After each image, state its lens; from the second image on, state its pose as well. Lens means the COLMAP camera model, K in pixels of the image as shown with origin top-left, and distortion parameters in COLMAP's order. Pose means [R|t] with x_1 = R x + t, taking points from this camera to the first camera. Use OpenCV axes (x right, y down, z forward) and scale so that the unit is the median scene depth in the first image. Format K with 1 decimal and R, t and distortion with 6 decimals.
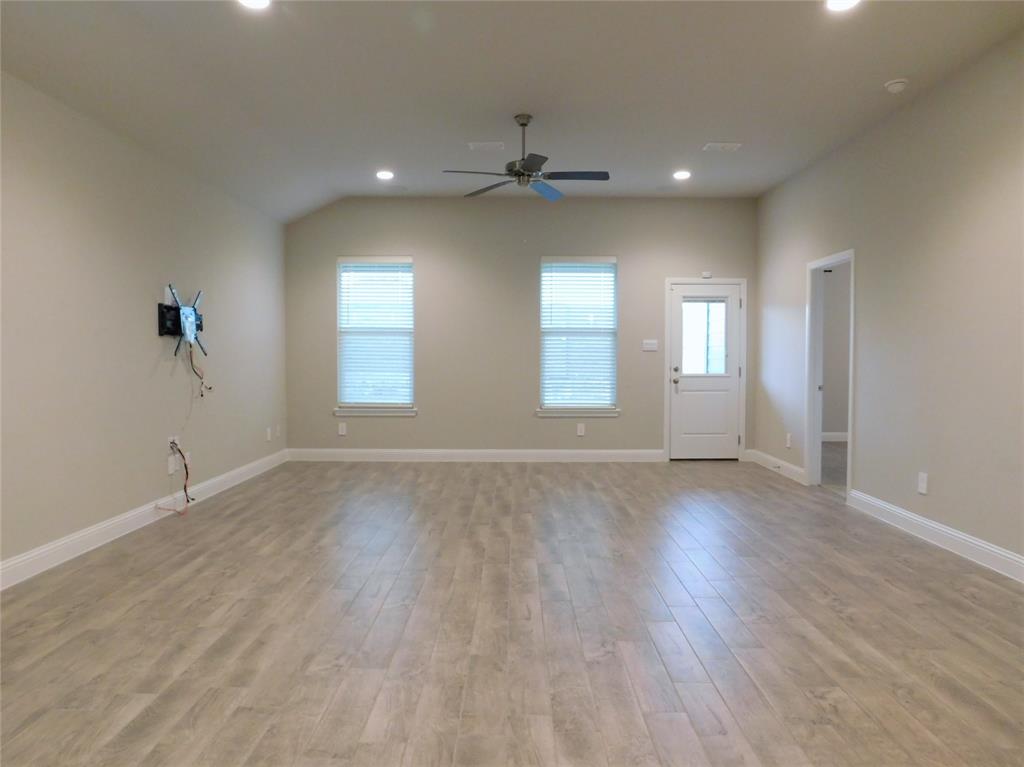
lens RADIAL K [[681.3, 0, 508.6], [0, 681.3, 383.4], [0, 0, 1]] dist [-0.071690, 0.057684]
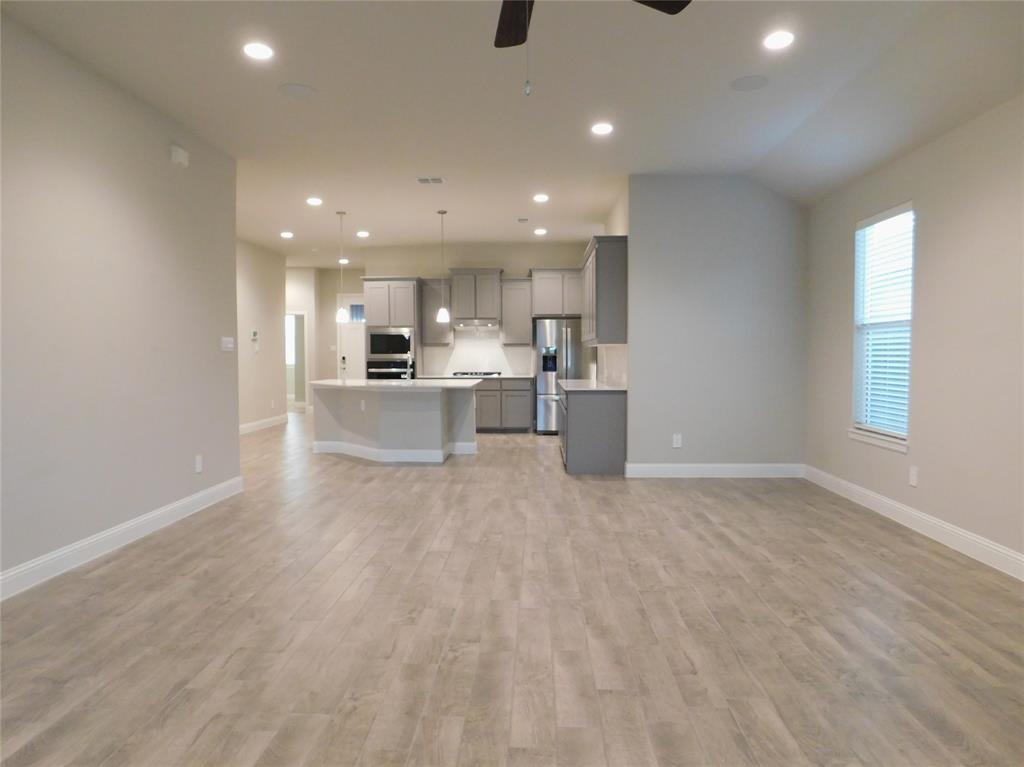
lens RADIAL K [[681.3, 0, 508.6], [0, 681.3, 383.4], [0, 0, 1]] dist [-0.071690, 0.057684]
pose [[-0.999374, -0.005614, 0.034939, 0.030577], [-0.002746, 0.996661, 0.081600, -0.092148], [-0.035280, 0.081453, -0.996053, 2.087827]]
